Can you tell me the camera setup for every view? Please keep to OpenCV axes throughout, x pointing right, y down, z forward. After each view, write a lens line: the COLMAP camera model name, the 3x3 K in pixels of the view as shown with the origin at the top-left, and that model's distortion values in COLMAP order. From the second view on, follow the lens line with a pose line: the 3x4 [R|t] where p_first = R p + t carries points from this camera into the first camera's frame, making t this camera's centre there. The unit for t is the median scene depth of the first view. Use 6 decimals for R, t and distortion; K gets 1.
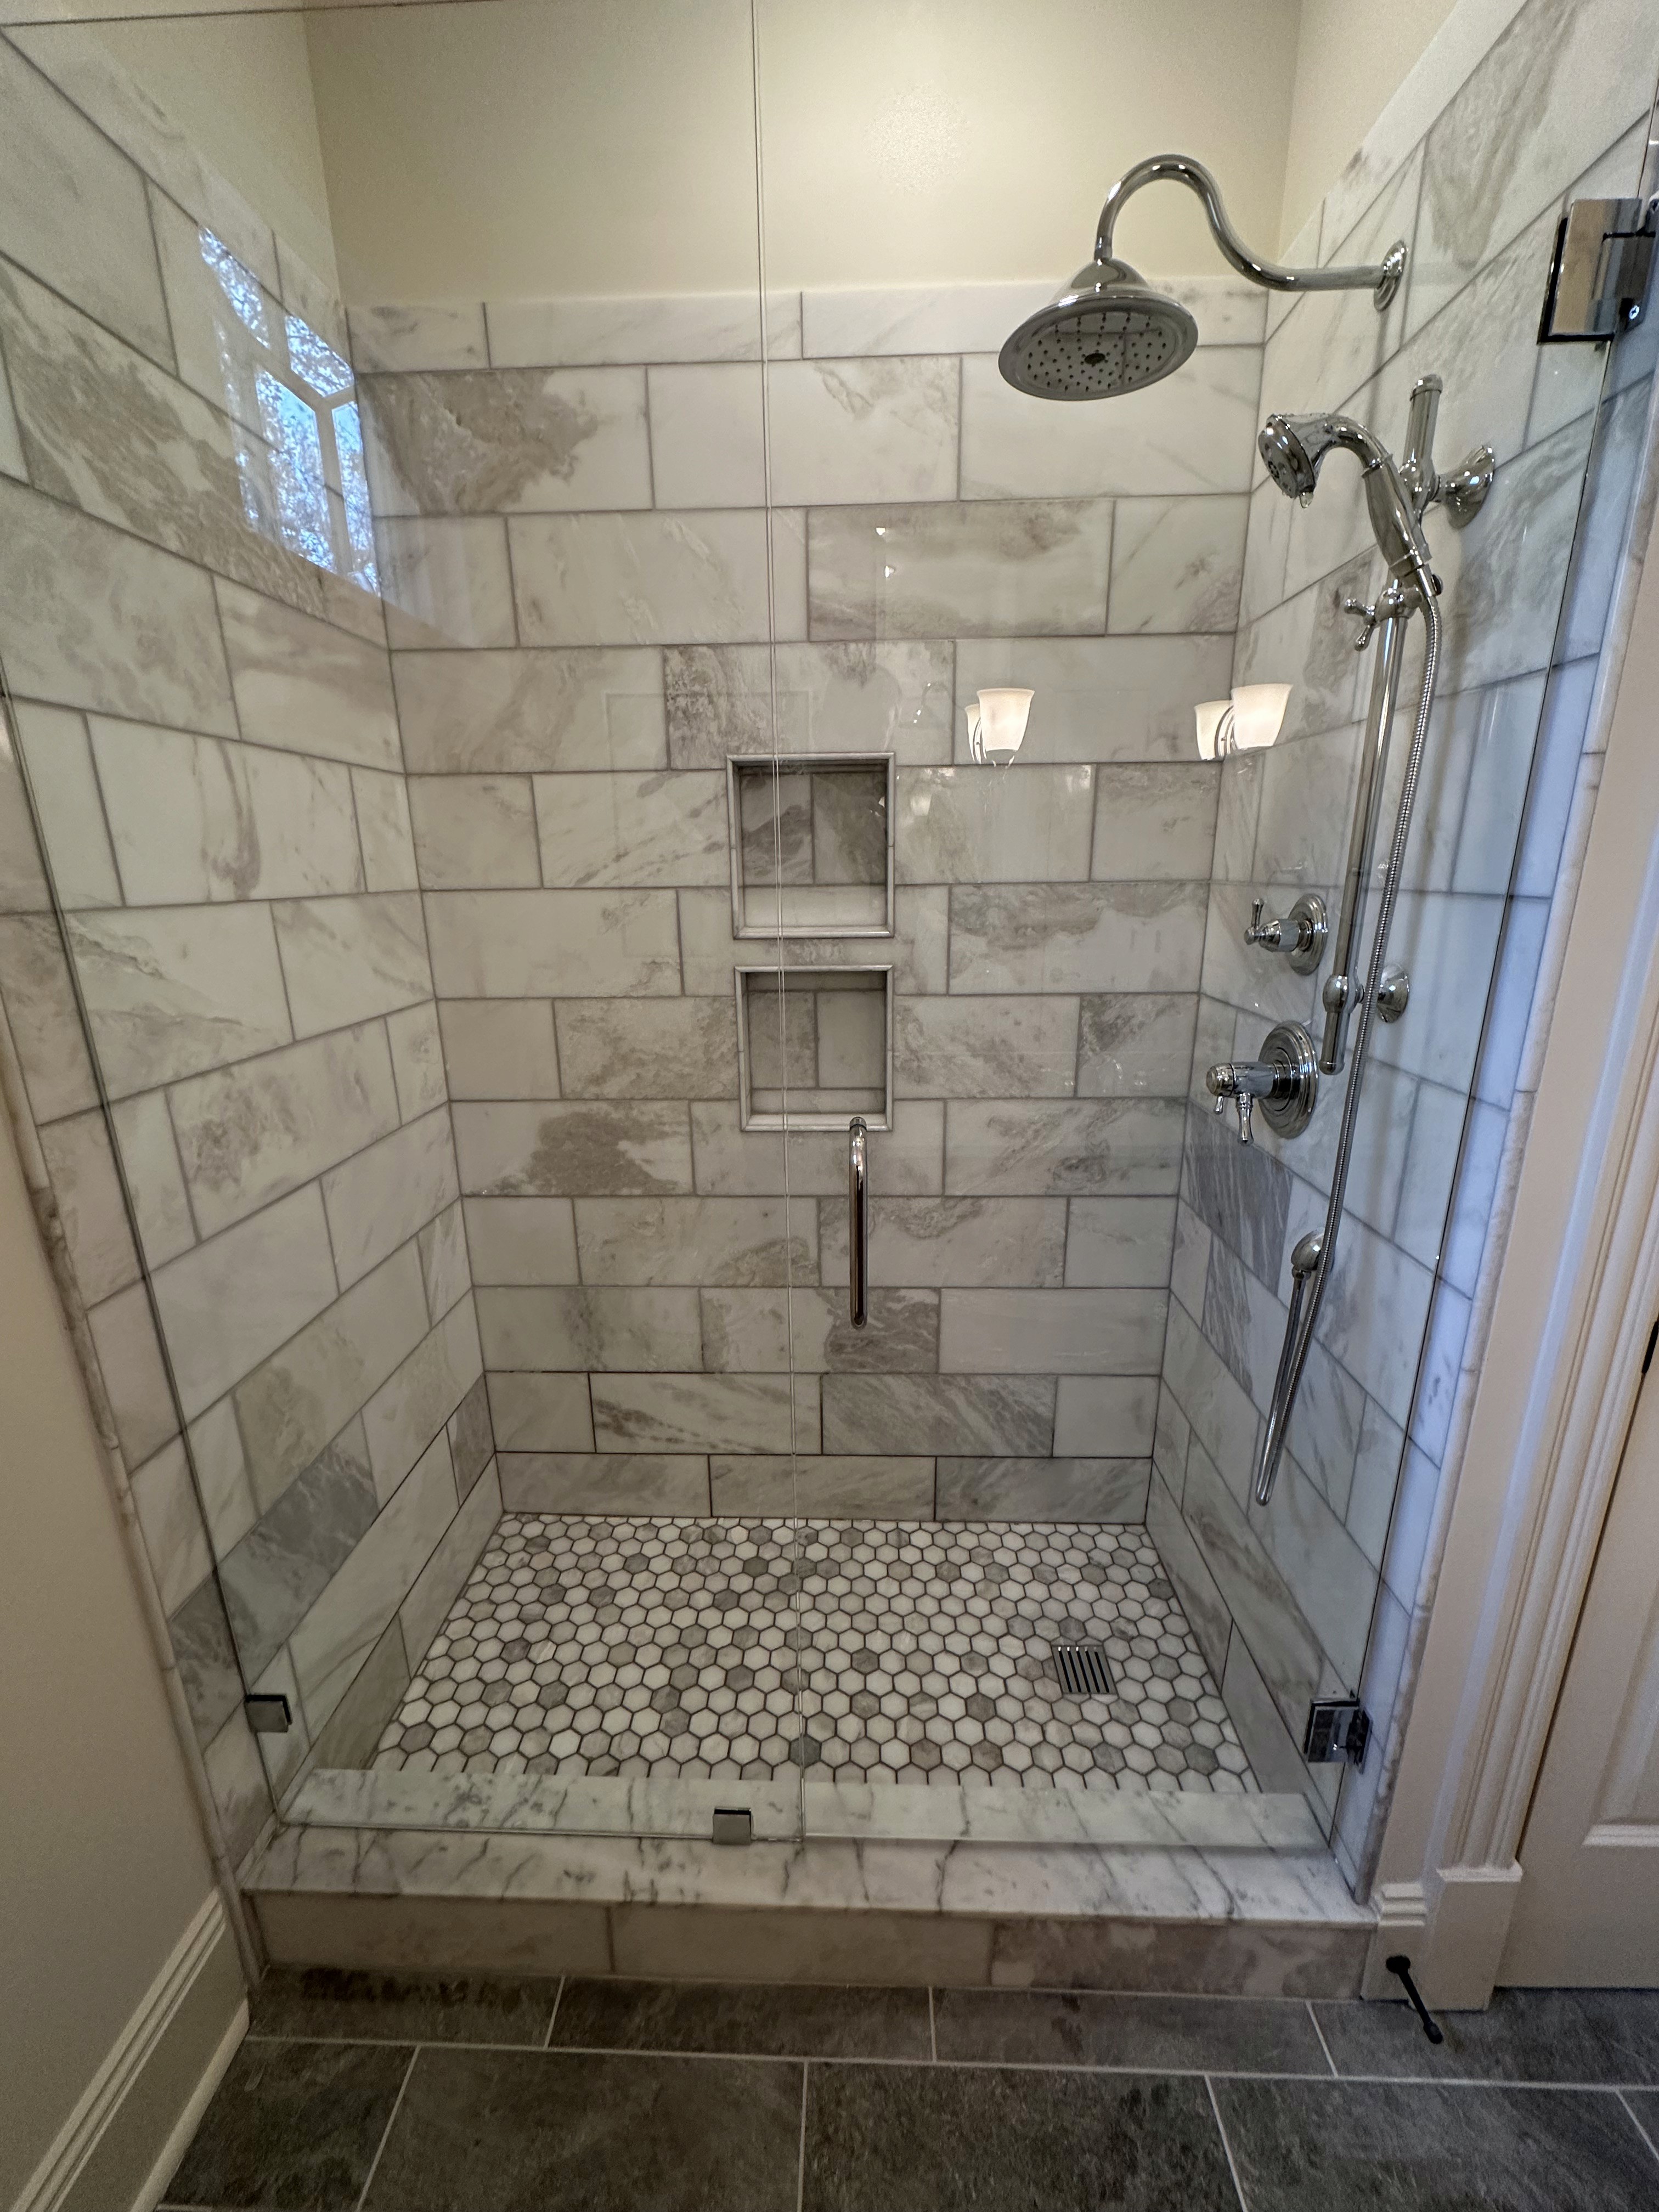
lens RADIAL K [[878.0, 0, 829.4], [0, 878.0, 1108.5], [0, 0, 1]] dist [-0.003807, 0.000376]
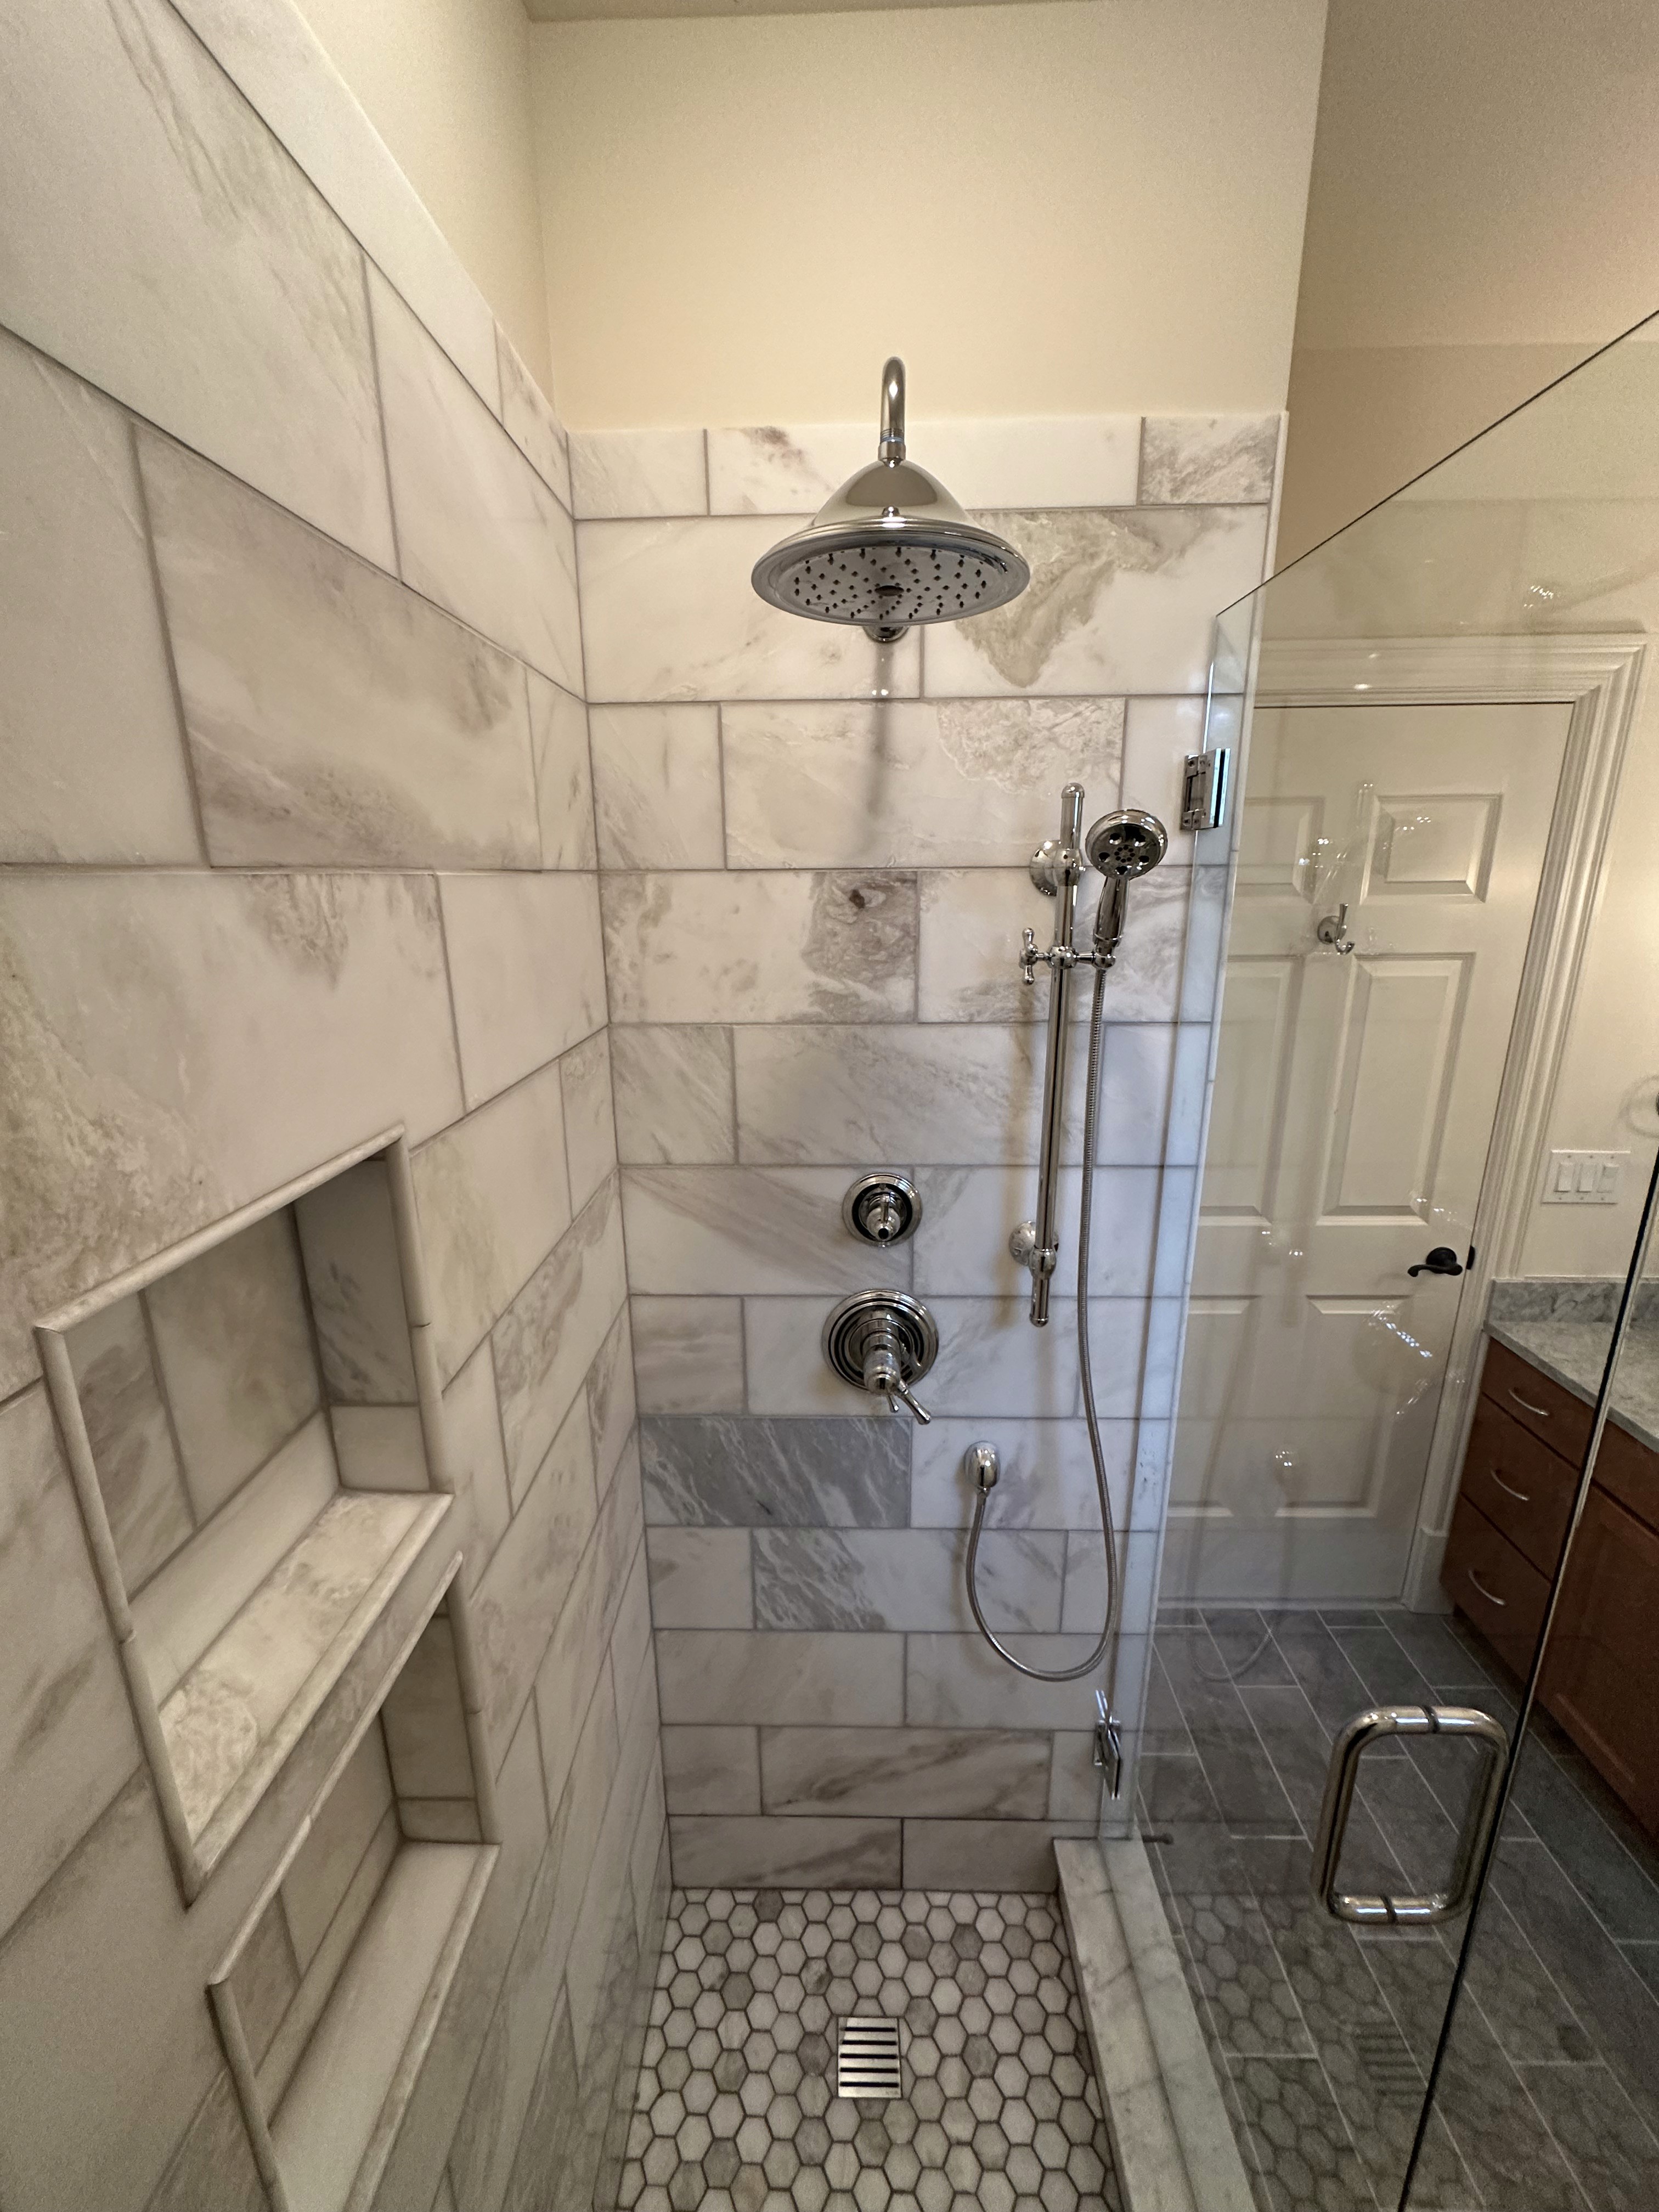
lens RADIAL K [[878.0, 0, 826.9], [0, 878.0, 1102.9], [0, 0, 1]] dist [-0.003807, 0.000376]
pose [[-0.010670, -0.240217, 0.970661, -0.336789], [0.276253, 0.932228, 0.233743, -0.467620], [-0.961026, 0.270642, 0.056414, 0.799717]]
